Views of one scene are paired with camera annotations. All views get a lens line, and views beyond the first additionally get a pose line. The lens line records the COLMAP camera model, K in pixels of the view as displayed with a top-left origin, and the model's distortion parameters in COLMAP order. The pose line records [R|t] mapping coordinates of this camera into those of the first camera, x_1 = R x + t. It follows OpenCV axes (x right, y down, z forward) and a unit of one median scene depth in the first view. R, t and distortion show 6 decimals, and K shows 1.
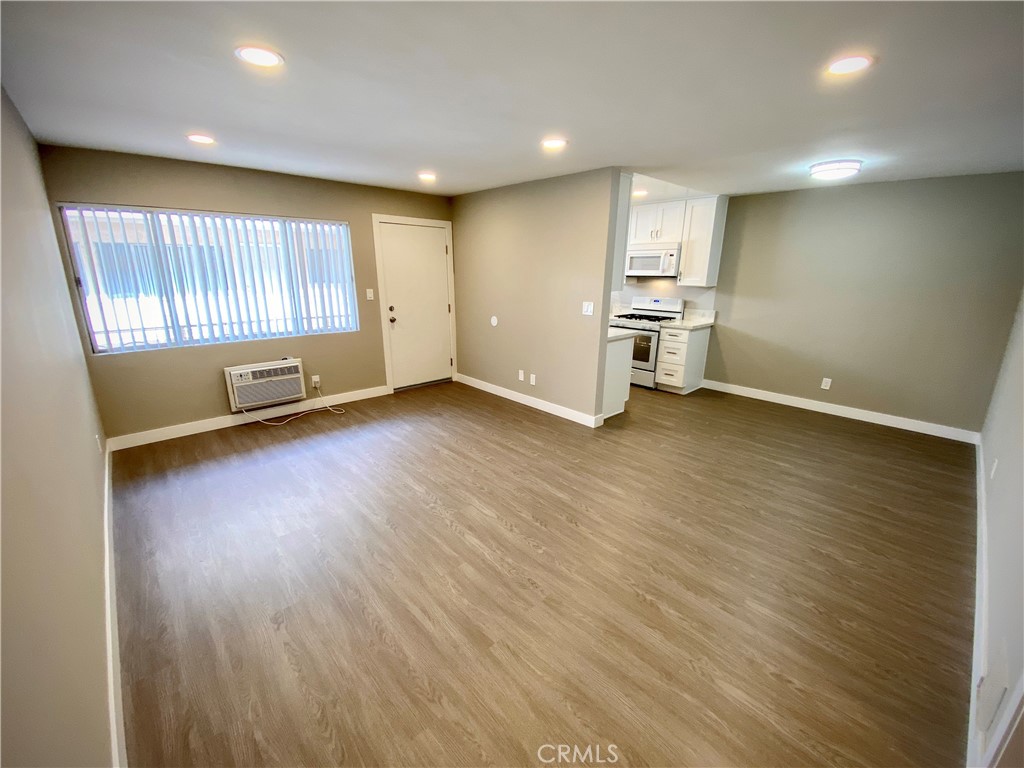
lens RADIAL K [[413.7, 0, 508.2], [0, 413.7, 384.4], [0, 0, 1]] dist [0.030466, -0.025276]
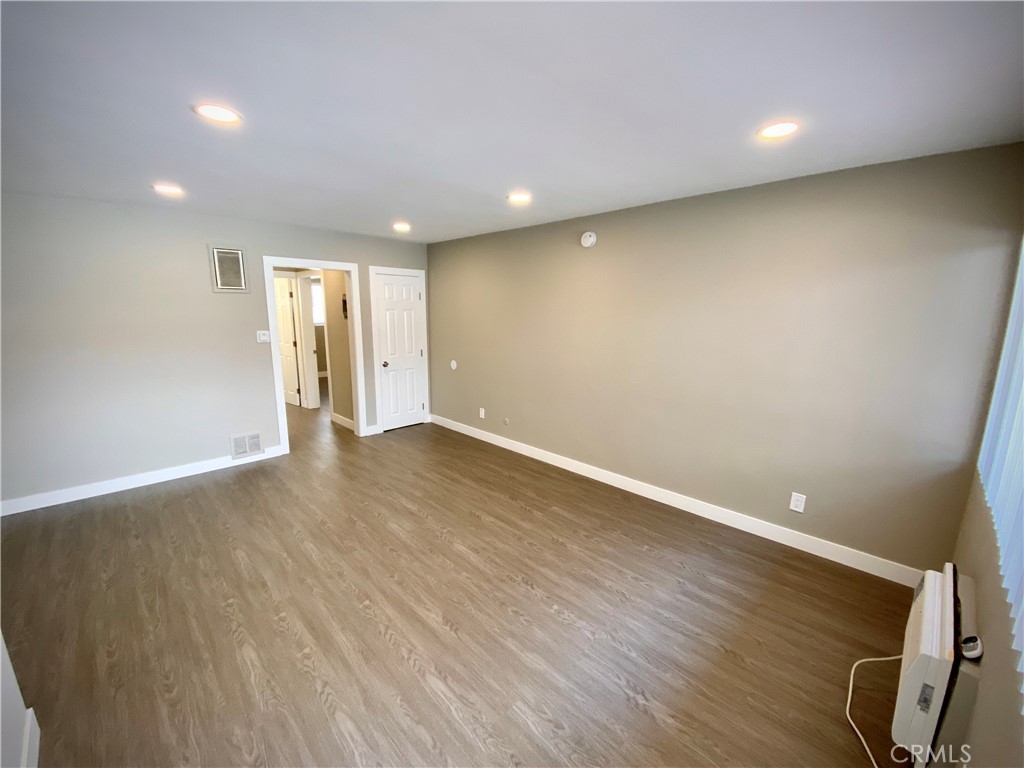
lens RADIAL K [[416.8, 0, 509.7], [0, 416.8, 384.9], [0, 0, 1]] dist [0.037341, -0.033019]
pose [[-0.999167, -0.009902, -0.039584, -0.249470], [-0.026442, 0.895977, 0.443312, -0.434300], [0.031077, 0.443990, -0.895493, 1.479835]]
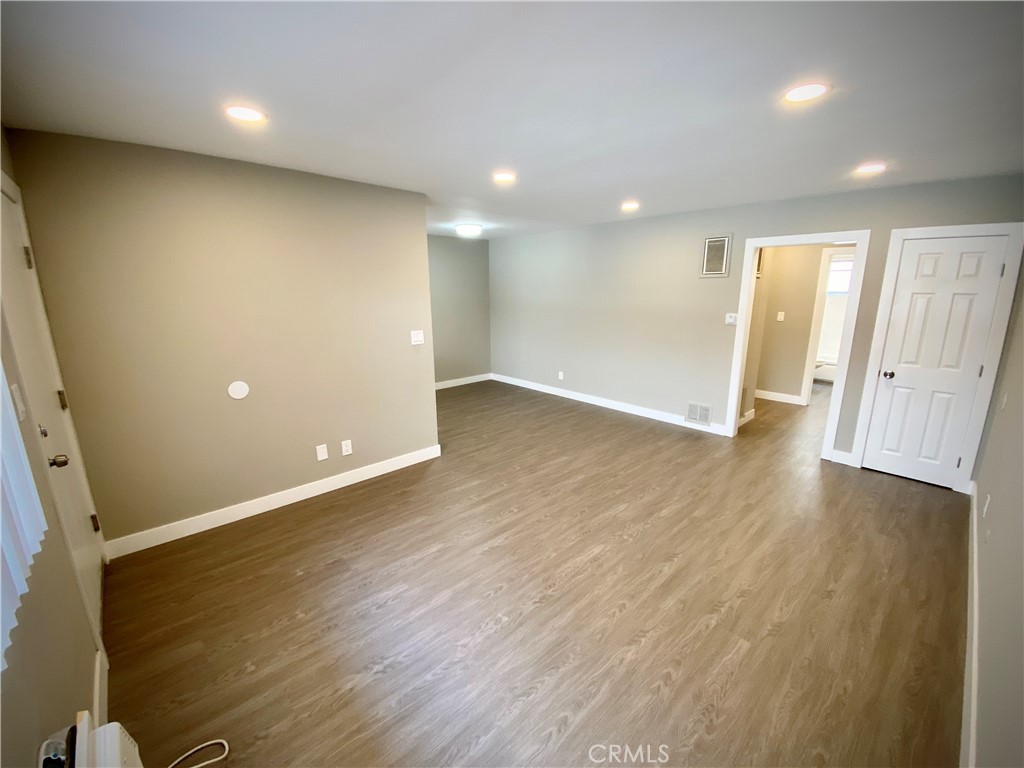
lens RADIAL K [[416.8, 0, 509.7], [0, 416.8, 384.9], [0, 0, 1]] dist [0.037341, -0.033019]
pose [[-0.002486, -0.239963, 0.970779, -0.867926], [0.272341, 0.933924, 0.231551, -0.286056], [-0.962198, 0.264959, 0.063031, 0.905750]]
